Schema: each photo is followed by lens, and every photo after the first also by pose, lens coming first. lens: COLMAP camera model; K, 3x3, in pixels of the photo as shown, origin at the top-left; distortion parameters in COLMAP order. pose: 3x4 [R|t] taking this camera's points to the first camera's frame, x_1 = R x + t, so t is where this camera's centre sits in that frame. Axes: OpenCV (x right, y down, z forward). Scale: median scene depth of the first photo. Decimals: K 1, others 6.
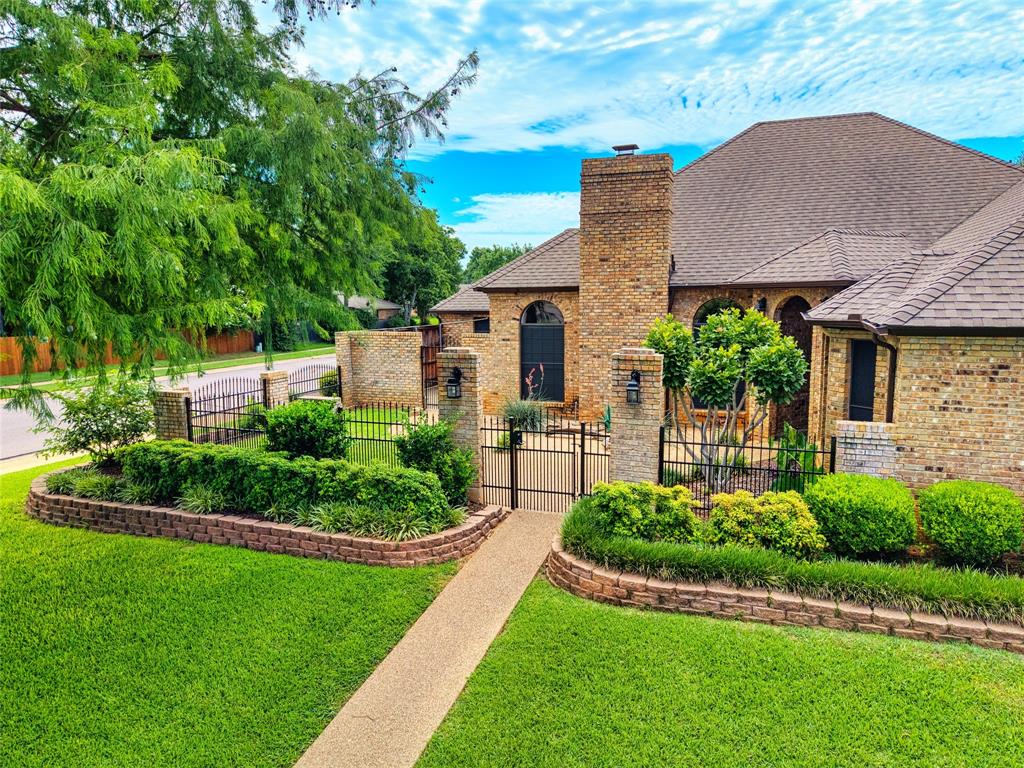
lens RADIAL K [[685.8, 0, 502.0], [0, 685.8, 382.2], [0, 0, 1]] dist [0.019740, -0.010931]
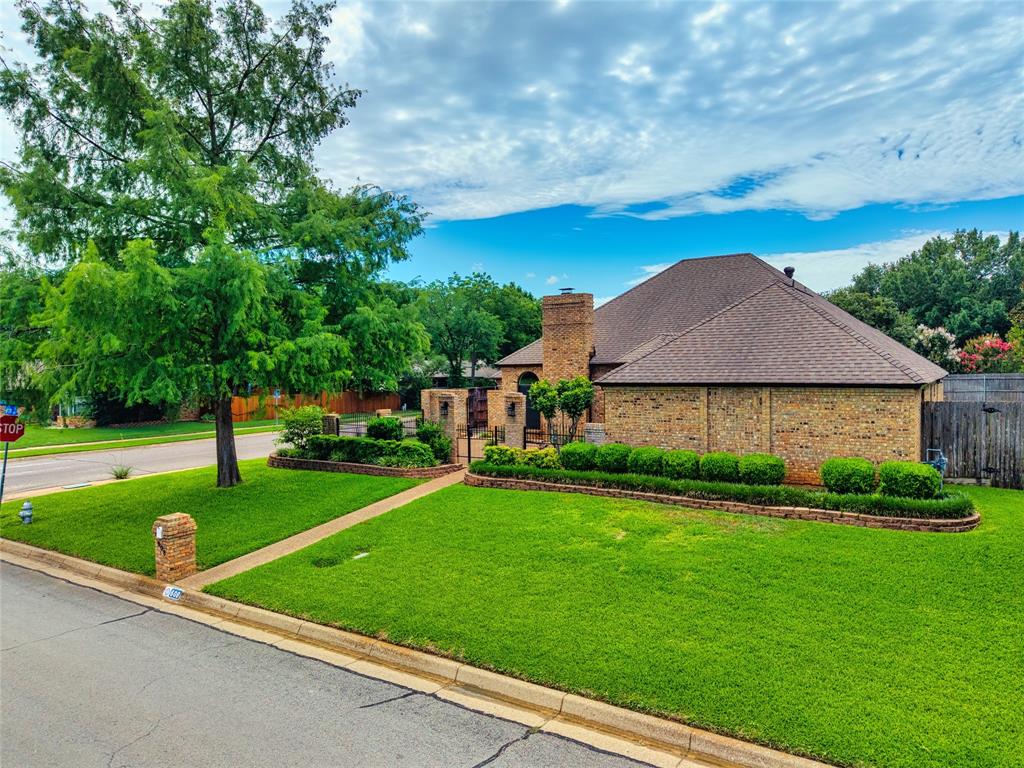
lens RADIAL K [[685.8, 0, 517.3], [0, 685.8, 387.0], [0, 0, 1]] dist [0.019740, -0.010931]
pose [[0.978350, 0.003813, -0.206924, 0.684667], [-0.023342, 0.995484, -0.092019, 0.144486], [0.205638, 0.094857, 0.974020, -1.249626]]
